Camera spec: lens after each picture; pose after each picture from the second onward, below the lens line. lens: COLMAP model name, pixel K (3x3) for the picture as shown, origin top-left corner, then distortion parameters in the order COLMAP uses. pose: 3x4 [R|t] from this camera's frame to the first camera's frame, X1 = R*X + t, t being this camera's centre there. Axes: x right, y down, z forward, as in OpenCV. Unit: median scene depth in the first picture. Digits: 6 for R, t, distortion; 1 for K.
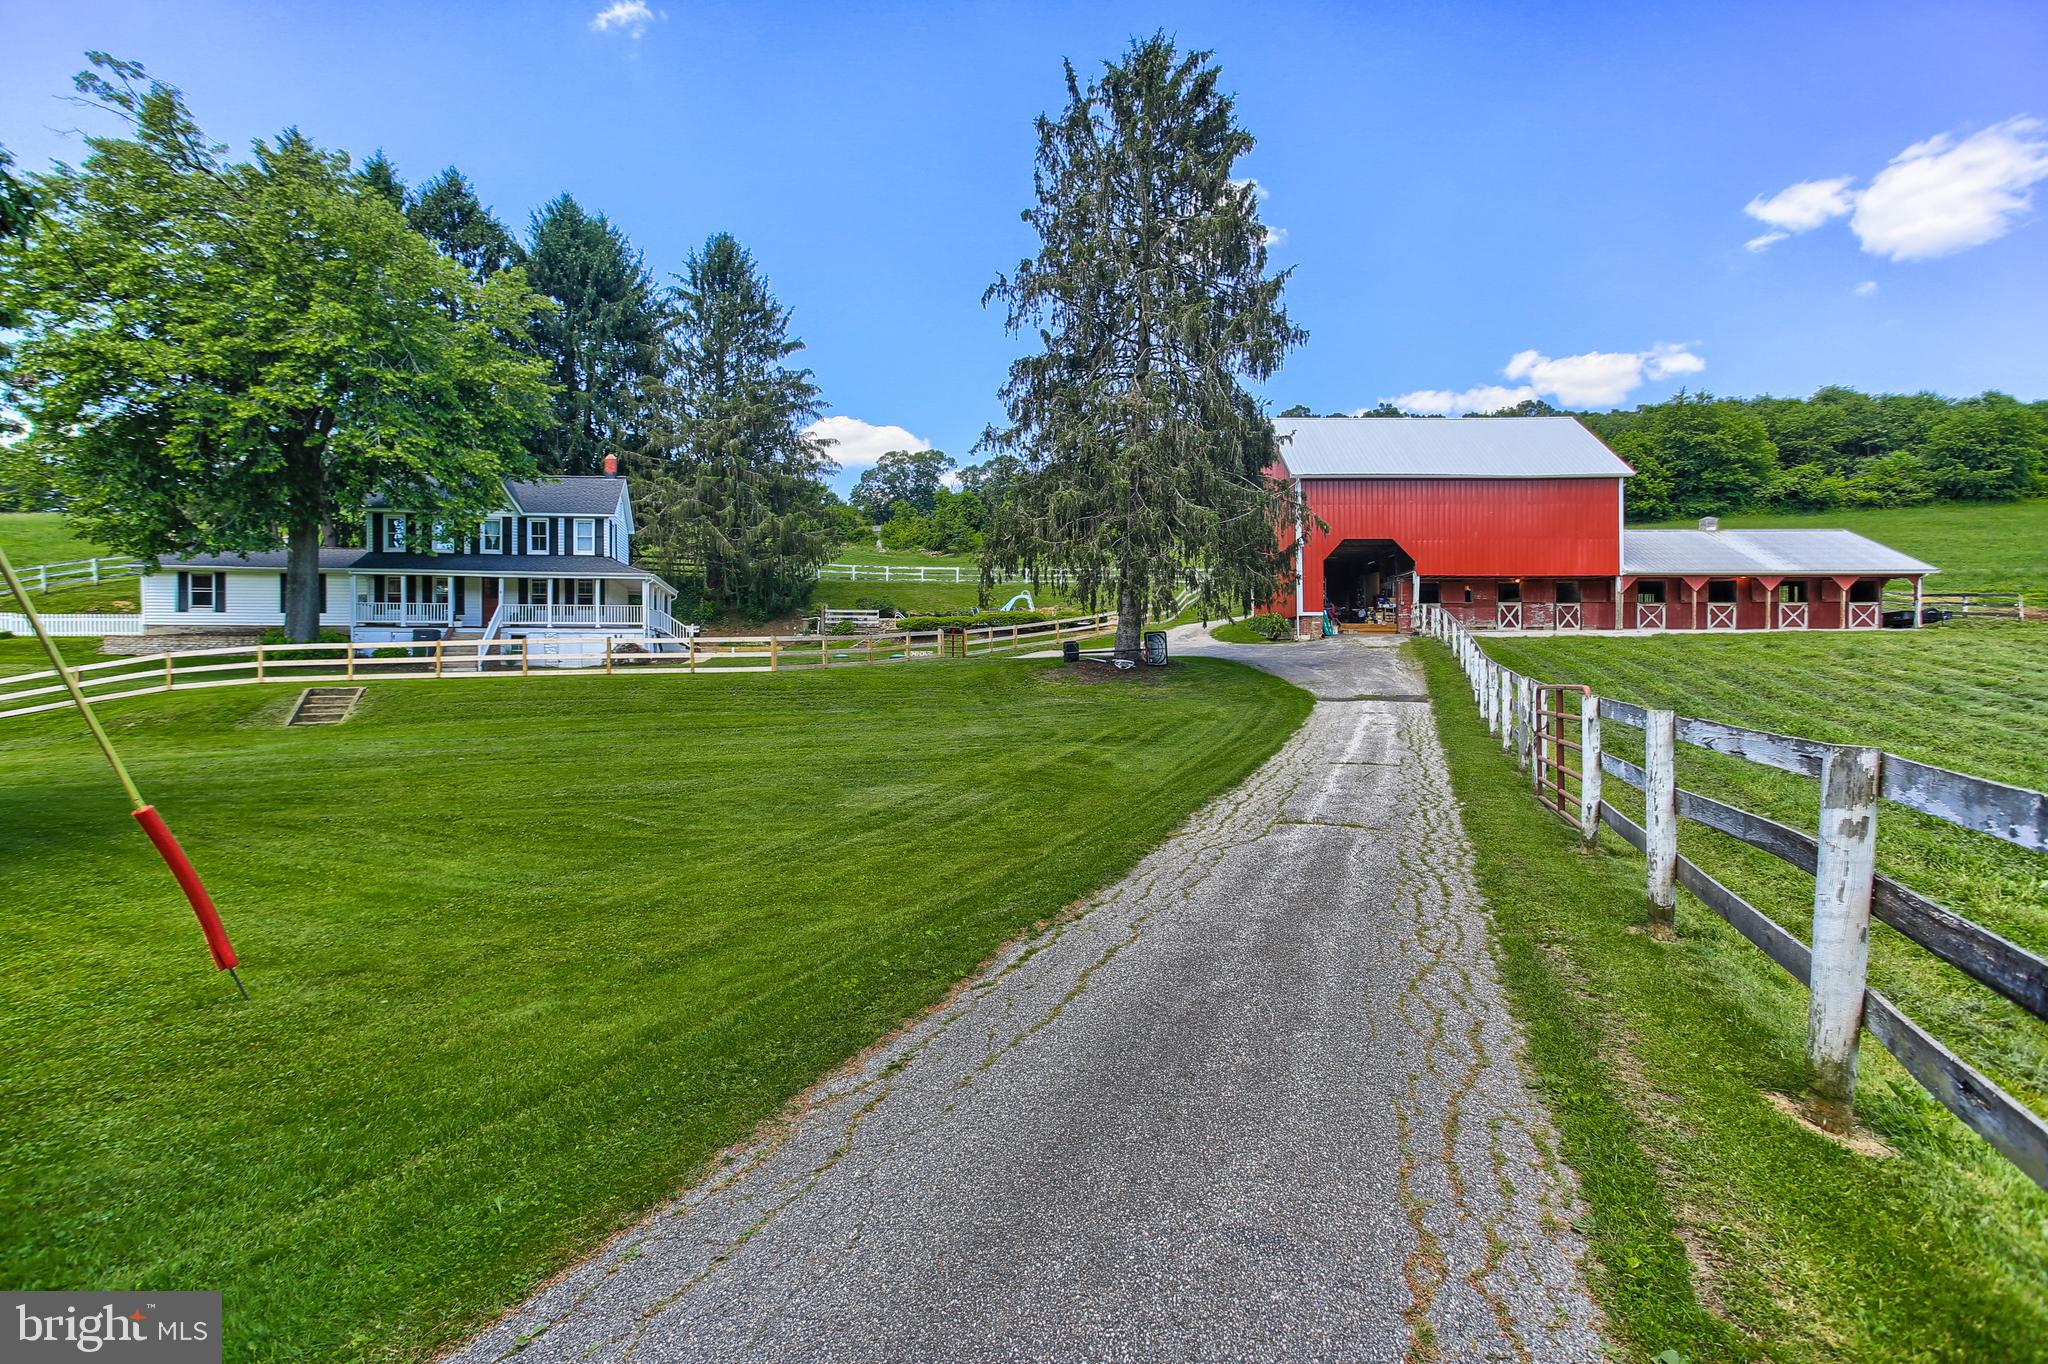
lens RADIAL K [[987.1, 0, 1024.0], [0, 987.1, 682.0], [0, 0, 1]] dist [-0.056834, 0.037879]
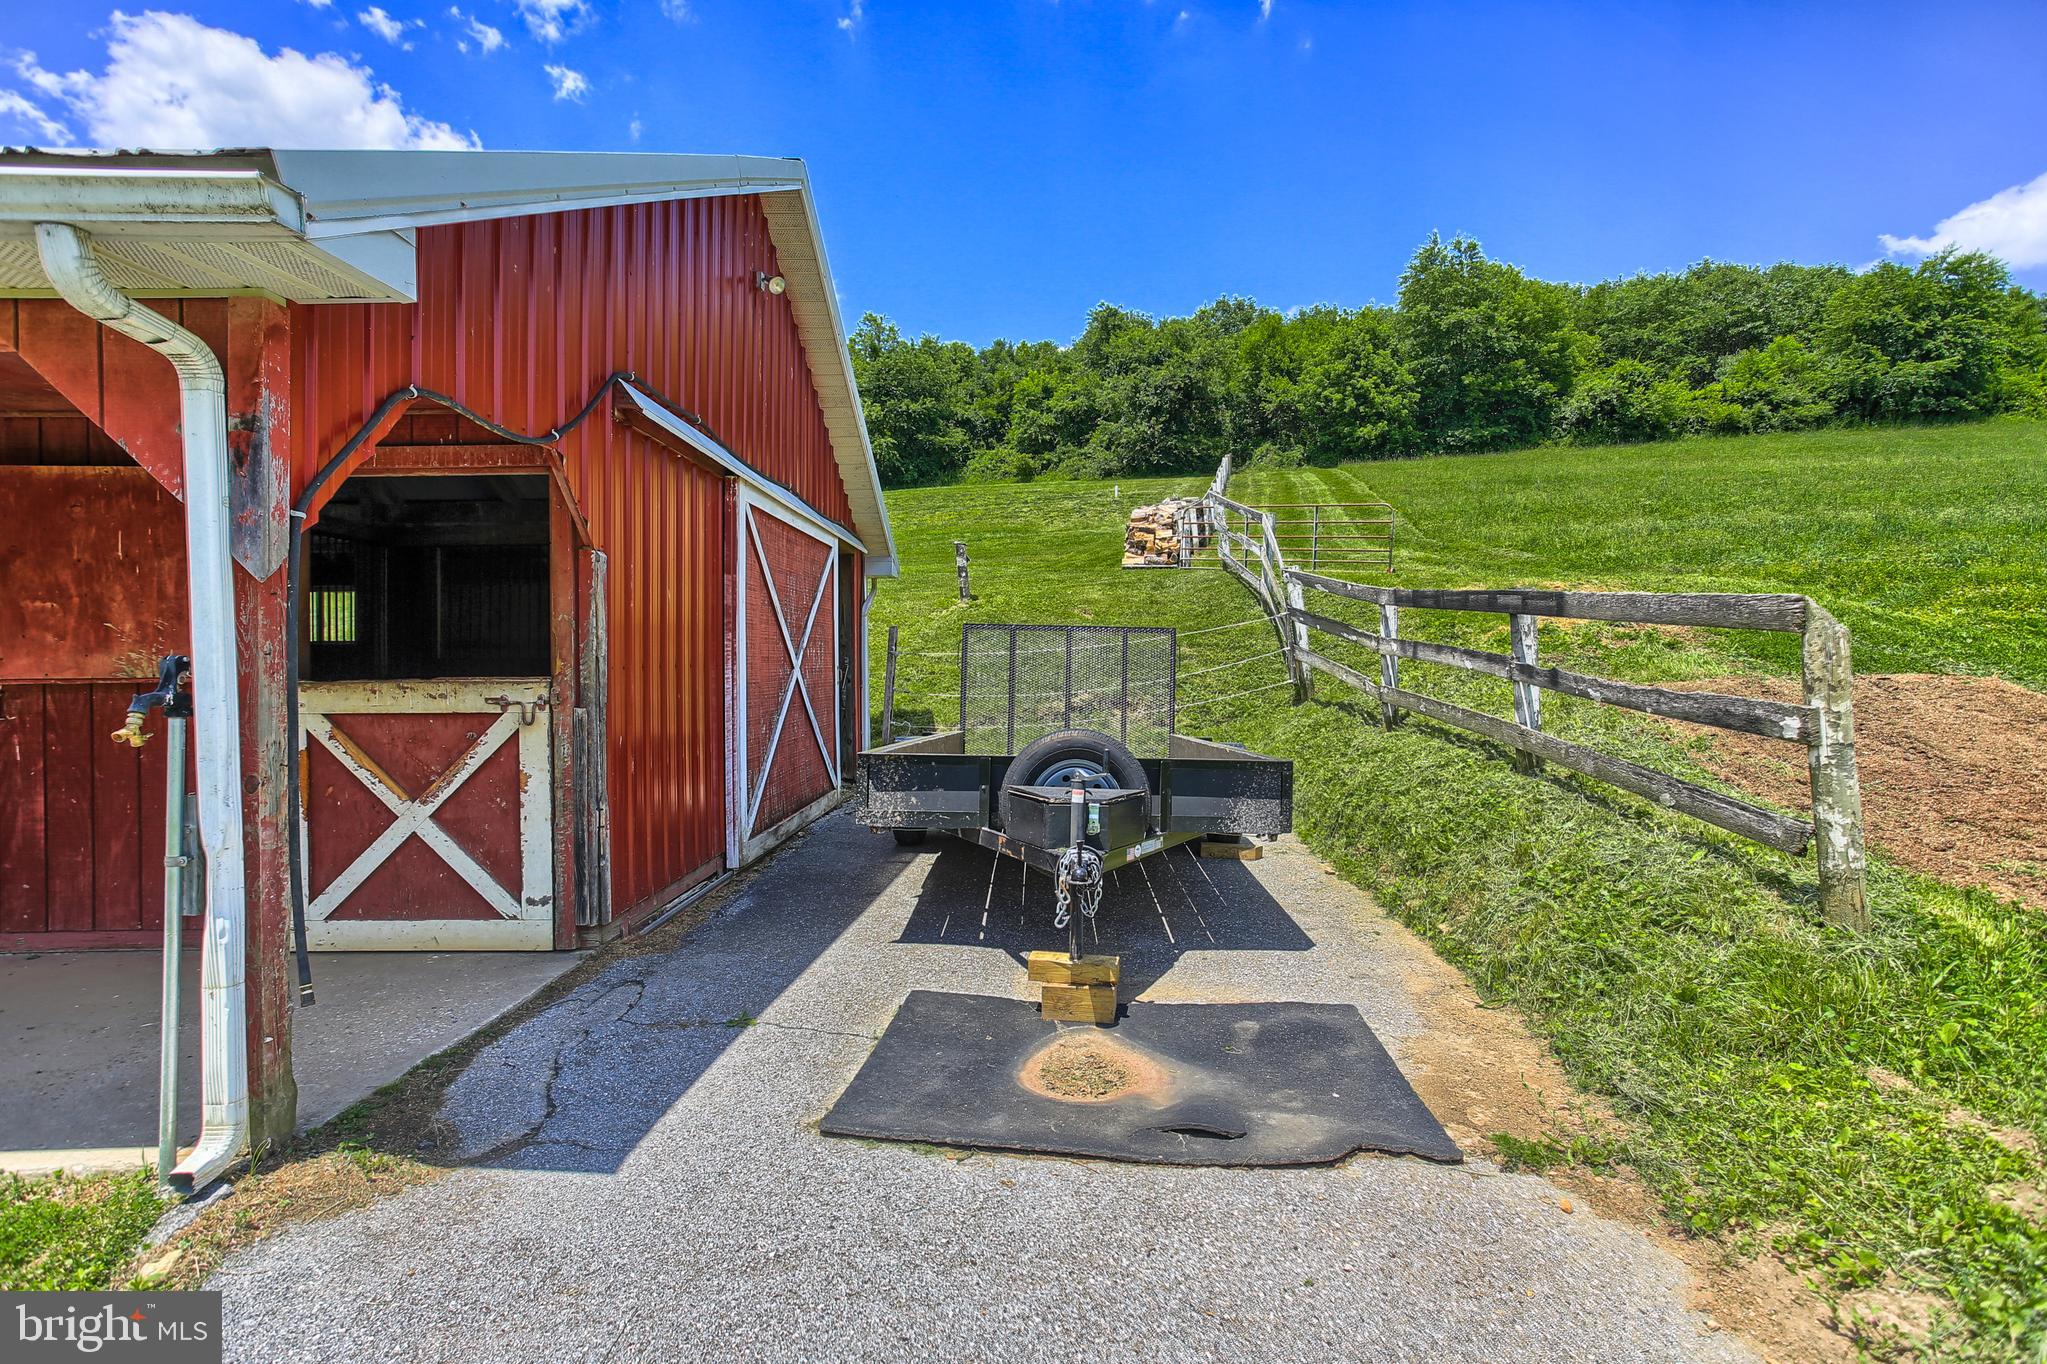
lens RADIAL K [[986.6, 0, 1023.5], [0, 986.6, 682.0], [0, 0, 1]] dist [-0.056834, 0.037879]
pose [[0.999814, -0.003674, 0.018922, 0.451883], [0.003394, 0.999885, 0.014805, -0.040442], [-0.018974, -0.014738, 0.999711, 0.435262]]
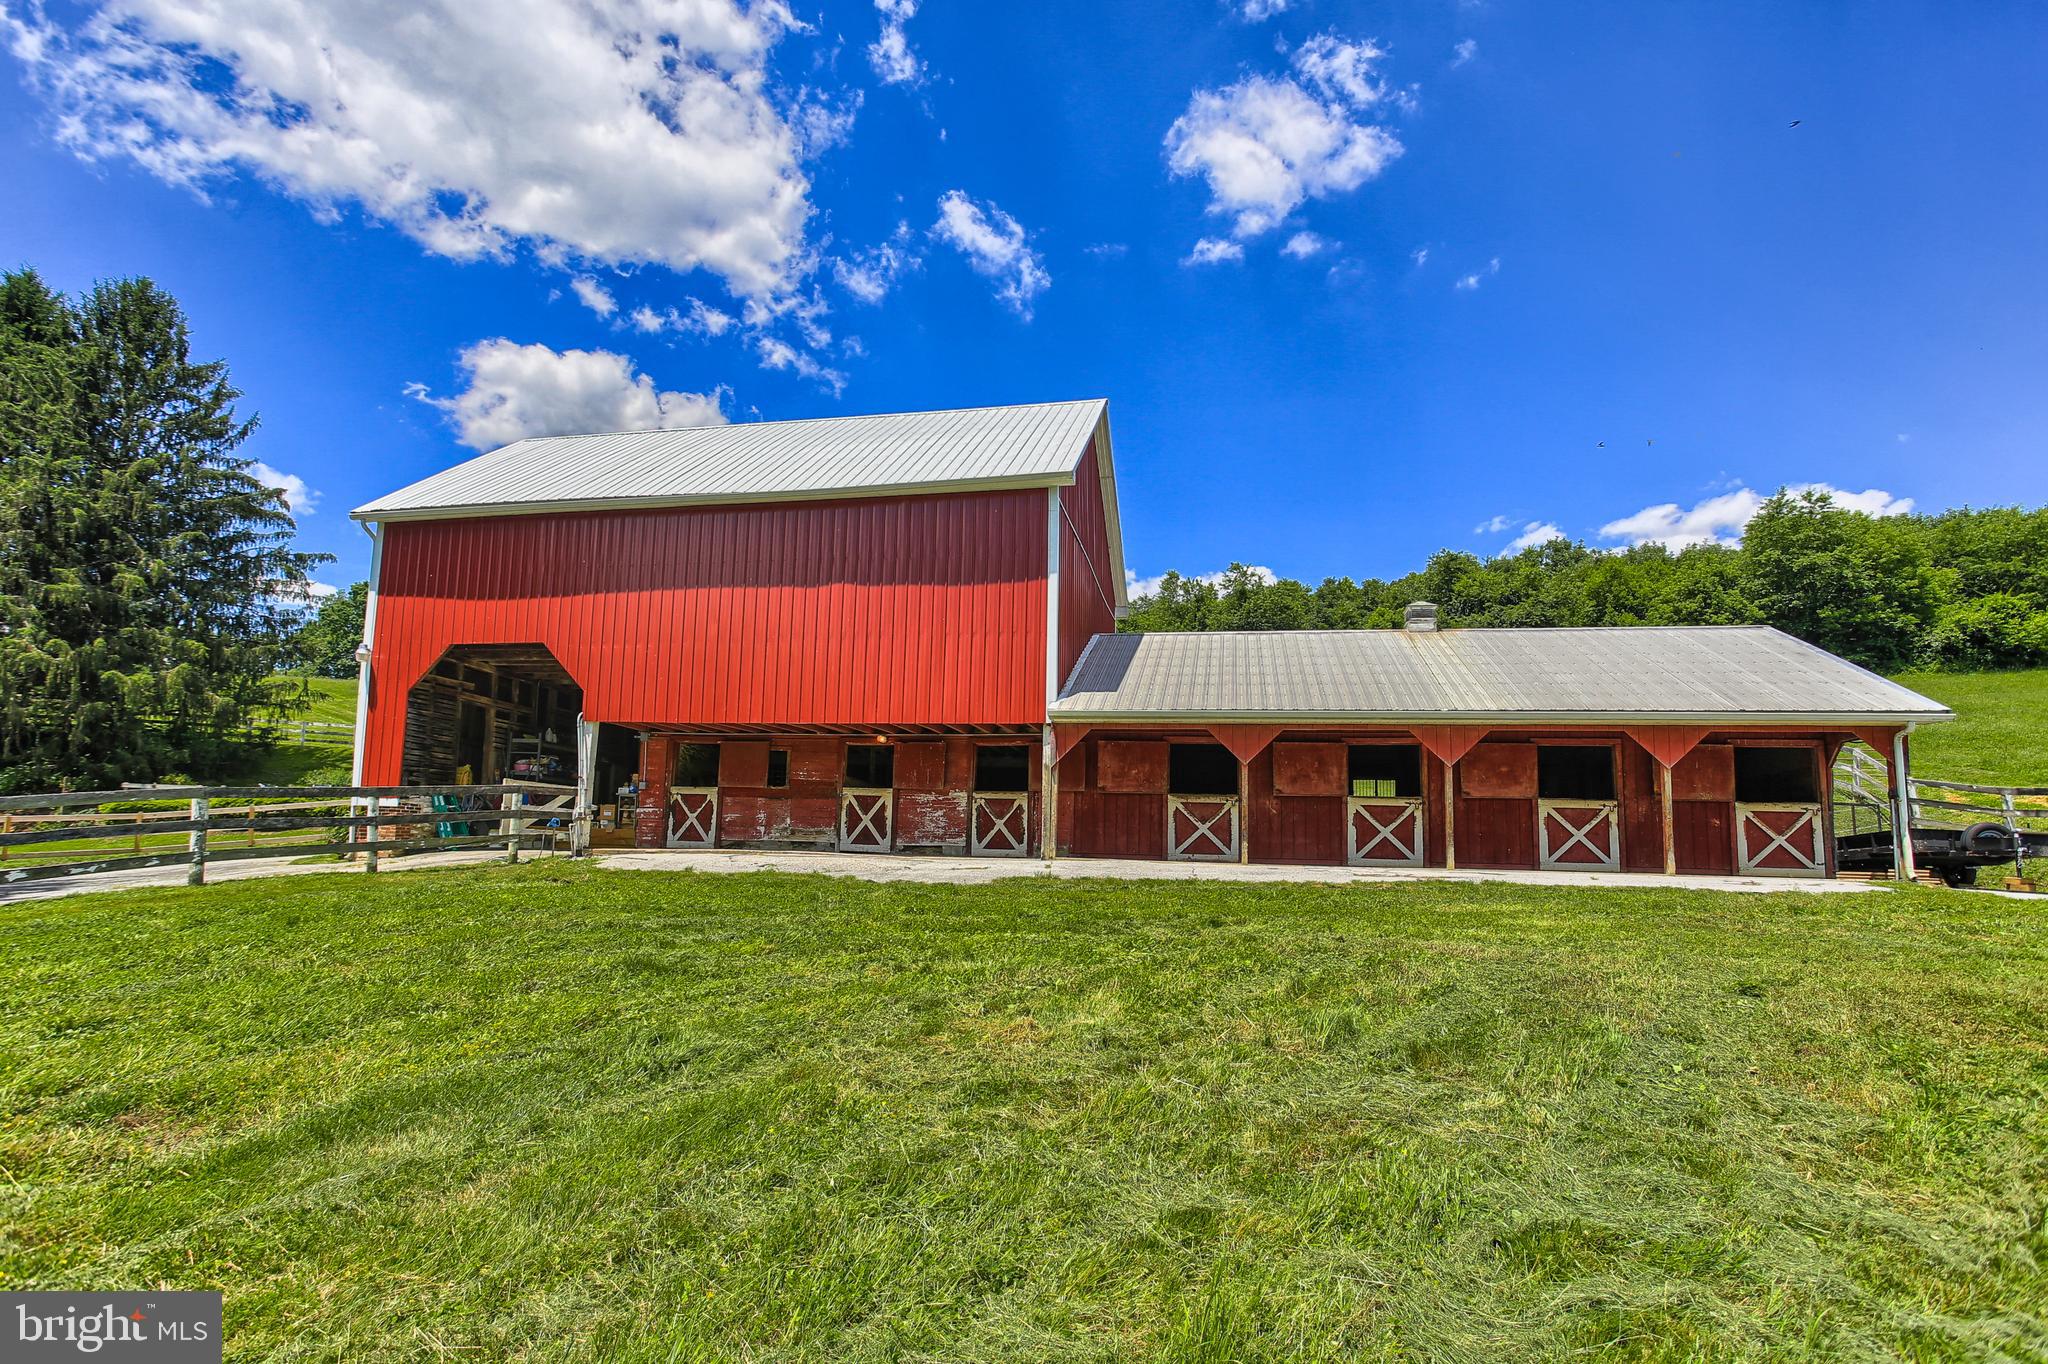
lens RADIAL K [[993.3, 0, 1065.8], [0, 993.3, 740.8], [0, 0, 1]] dist [0.000826, 0.015292]
pose [[0.987848, 0.010611, -0.155061, 0.325218], [-0.031501, 0.990629, -0.132898, -0.023209], [0.152198, 0.136167, 0.978925, 0.287906]]
